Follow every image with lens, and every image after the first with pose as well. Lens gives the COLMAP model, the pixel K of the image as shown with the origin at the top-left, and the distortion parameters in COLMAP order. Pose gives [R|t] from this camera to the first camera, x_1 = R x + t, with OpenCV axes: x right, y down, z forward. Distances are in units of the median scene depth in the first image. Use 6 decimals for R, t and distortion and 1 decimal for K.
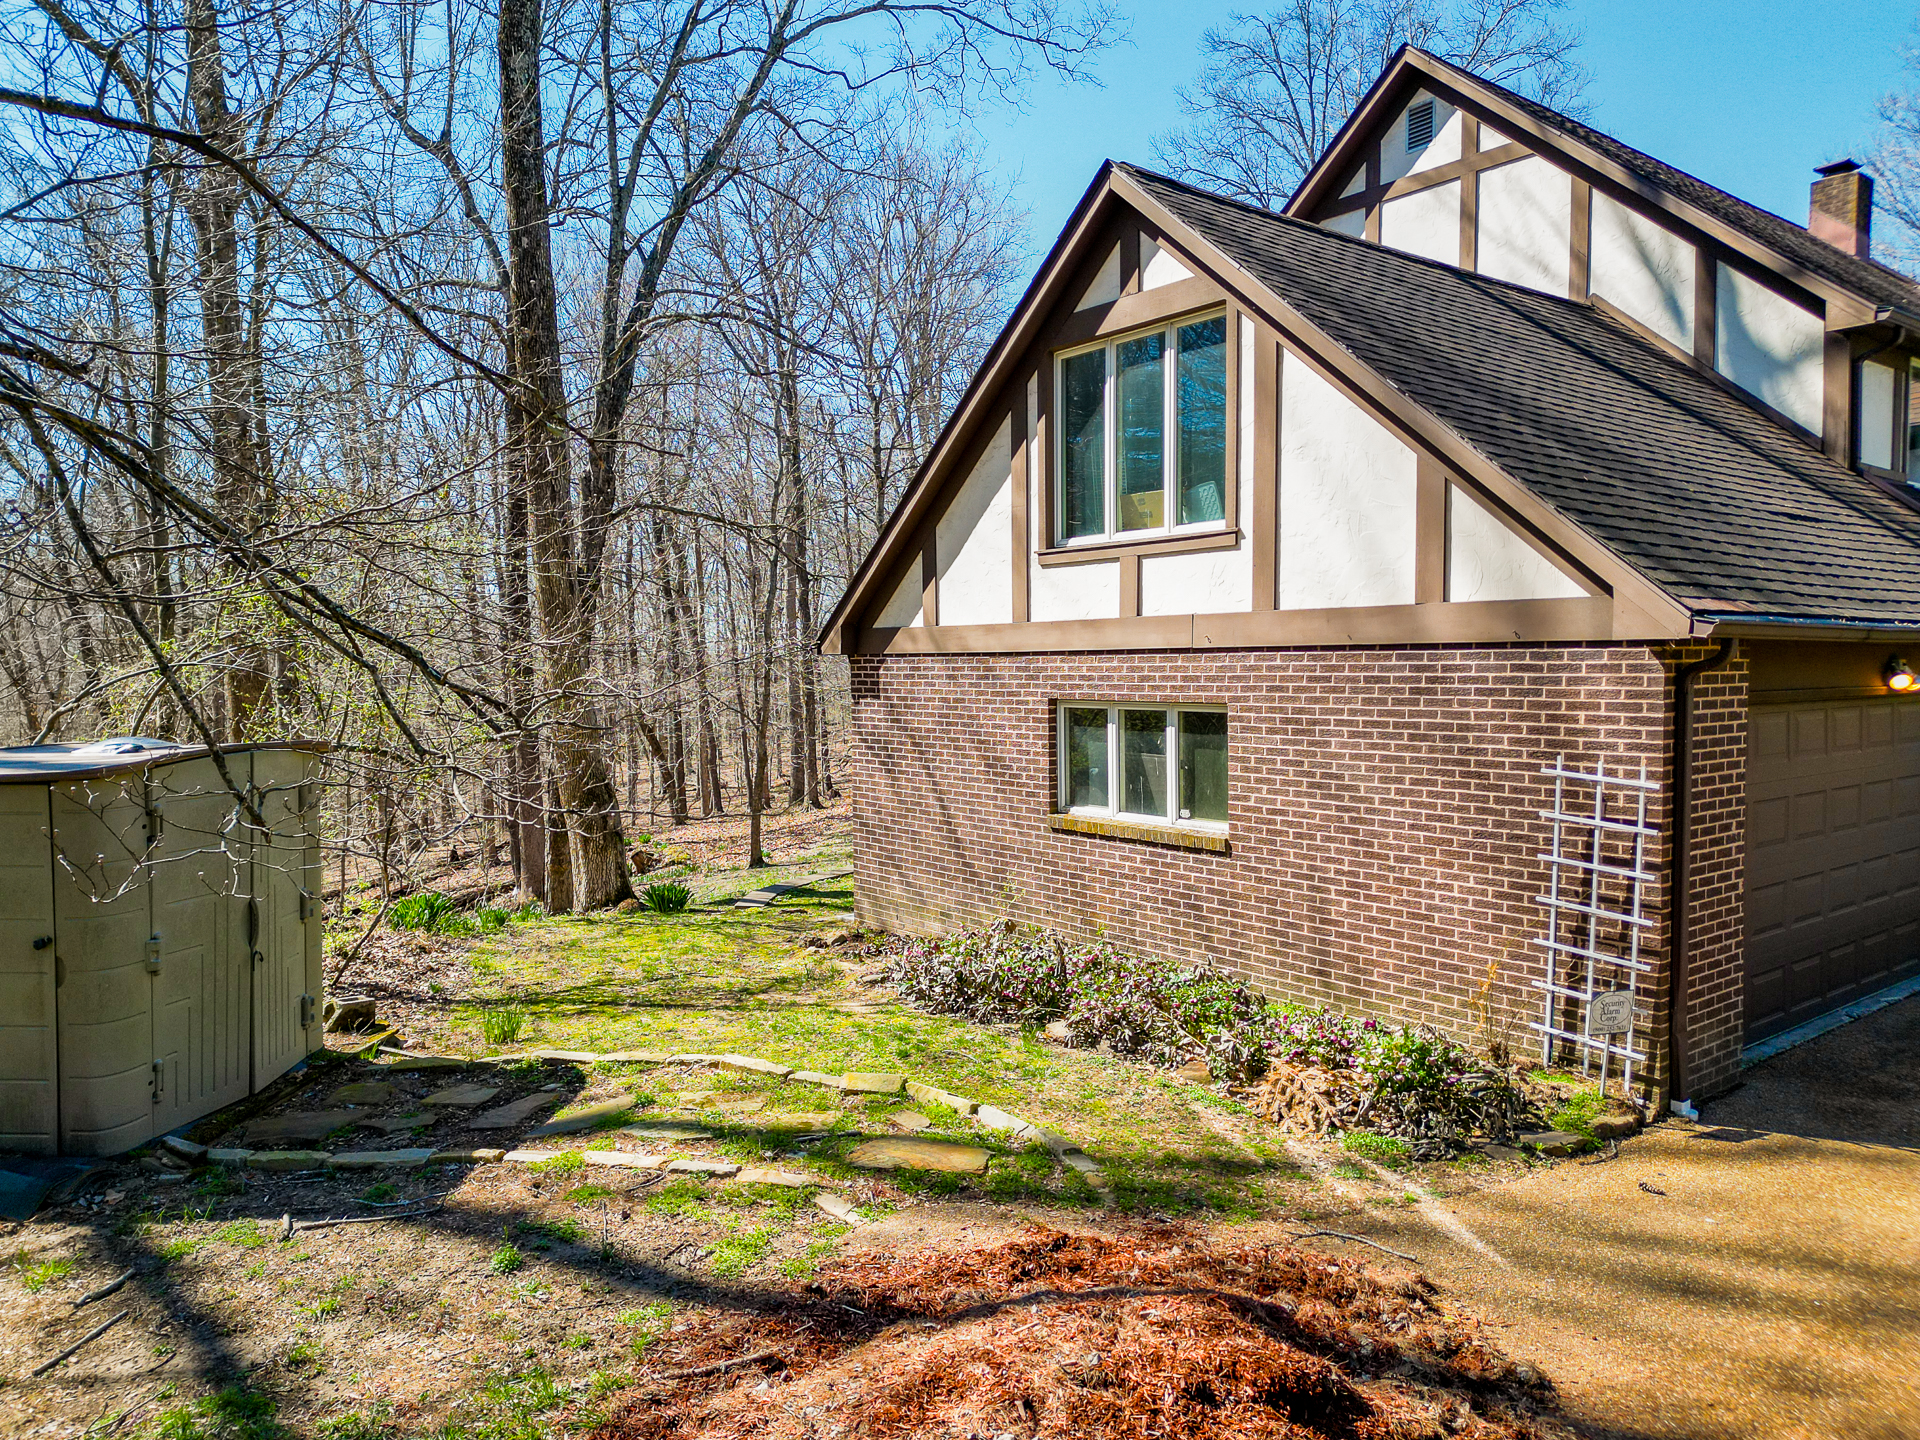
lens RADIAL K [[1308.3, 0, 962.5], [0, 1308.3, 724.9], [0, 0, 1]] dist [0.051274, -0.034158]
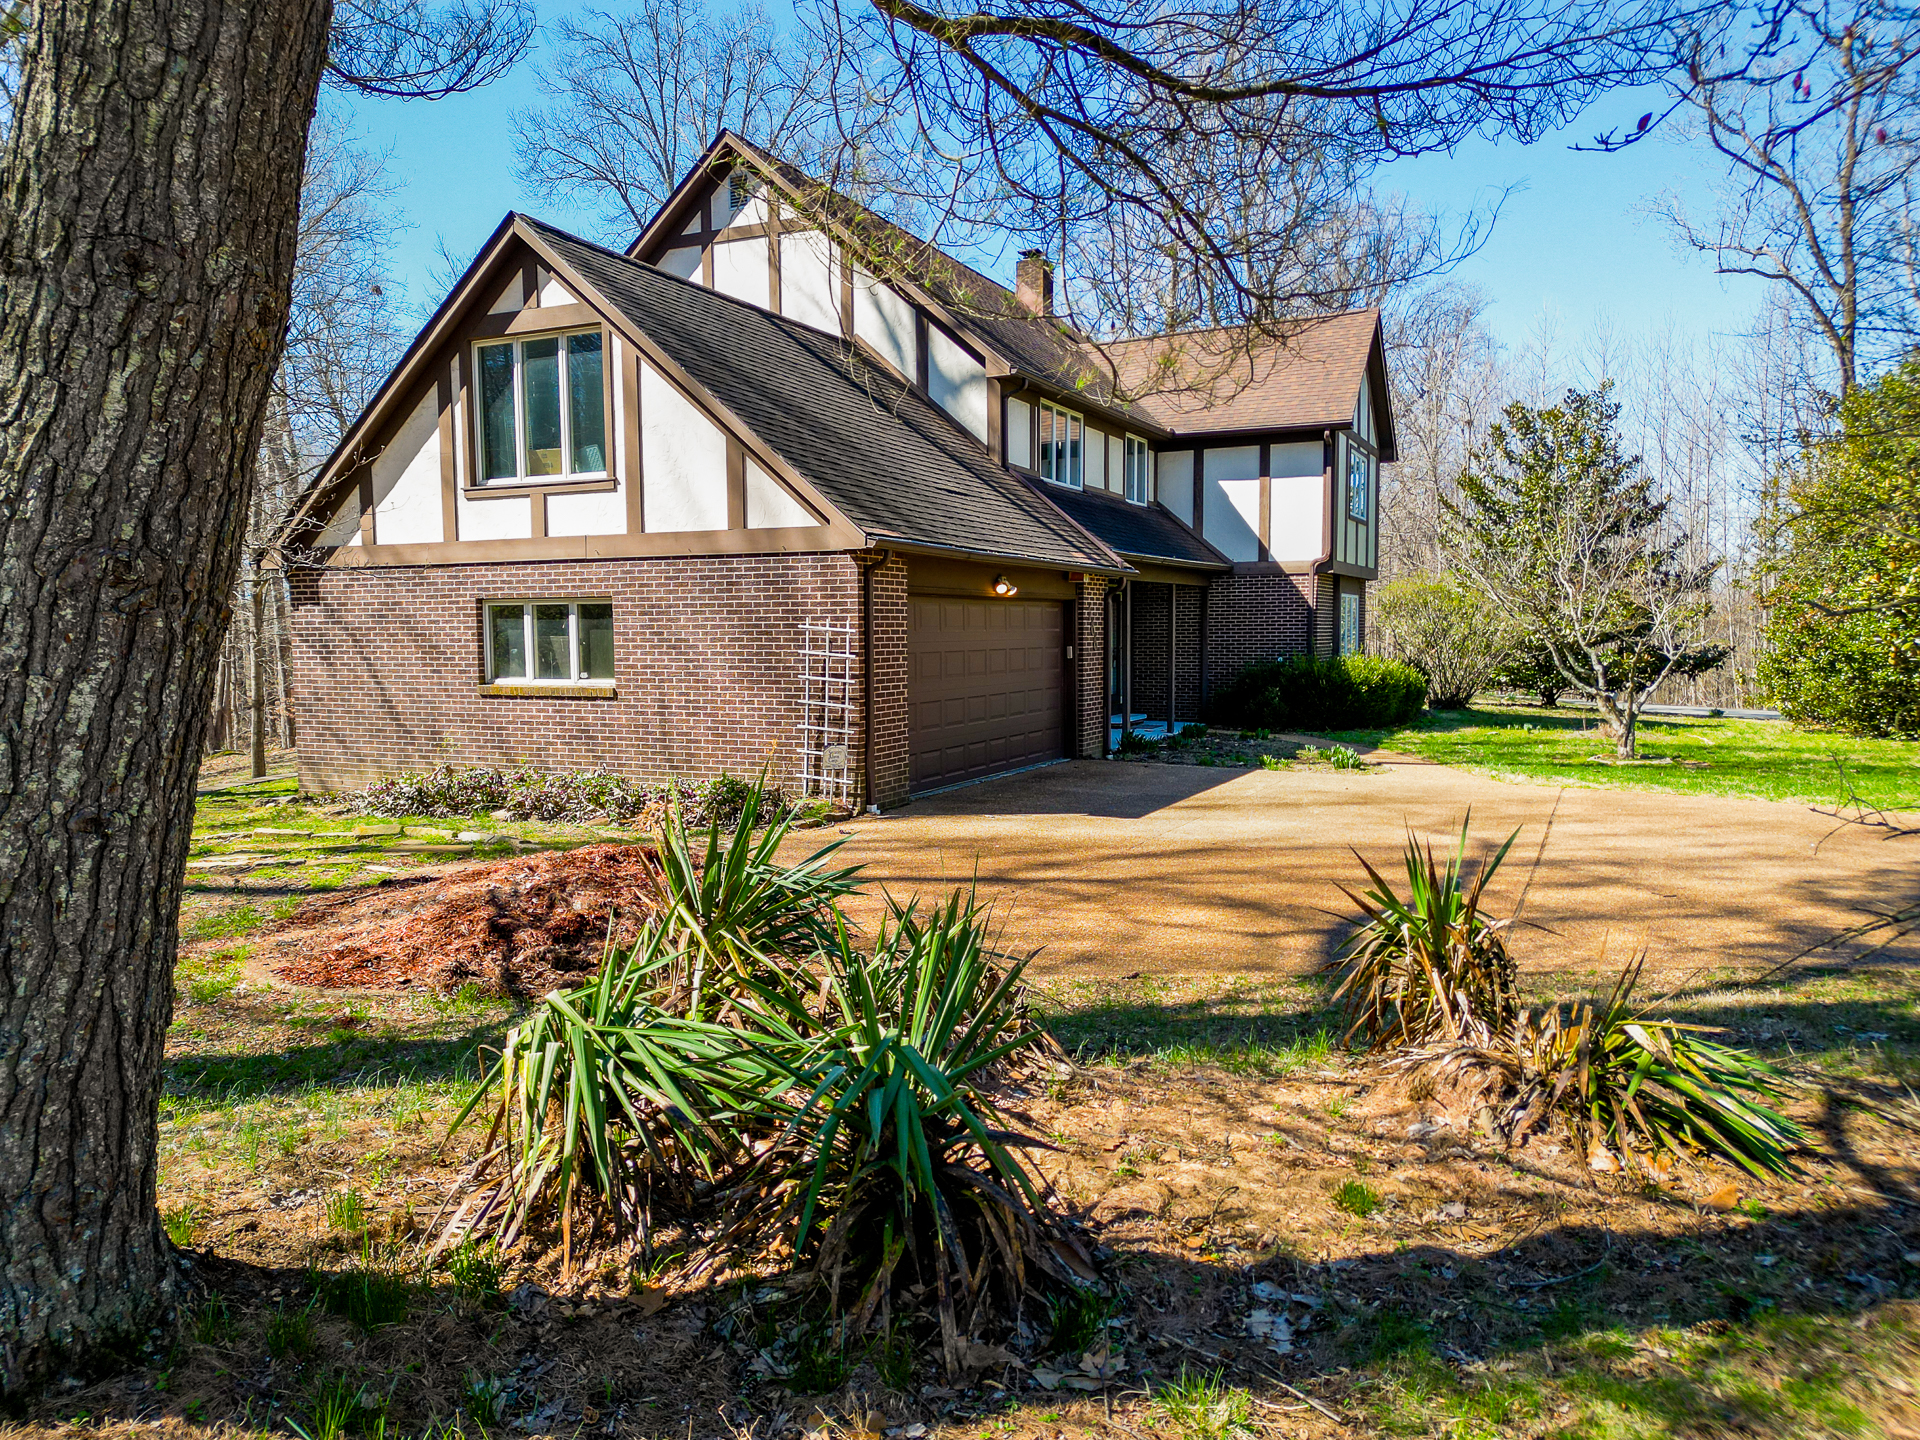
lens RADIAL K [[1308.3, 0, 962.5], [0, 1308.3, 724.9], [0, 0, 1]] dist [0.051274, -0.034158]
pose [[0.893223, -0.031541, 0.448506, -0.109450], [0.022168, 0.999413, 0.026136, 0.094697], [-0.449067, -0.013403, 0.893398, -0.483990]]
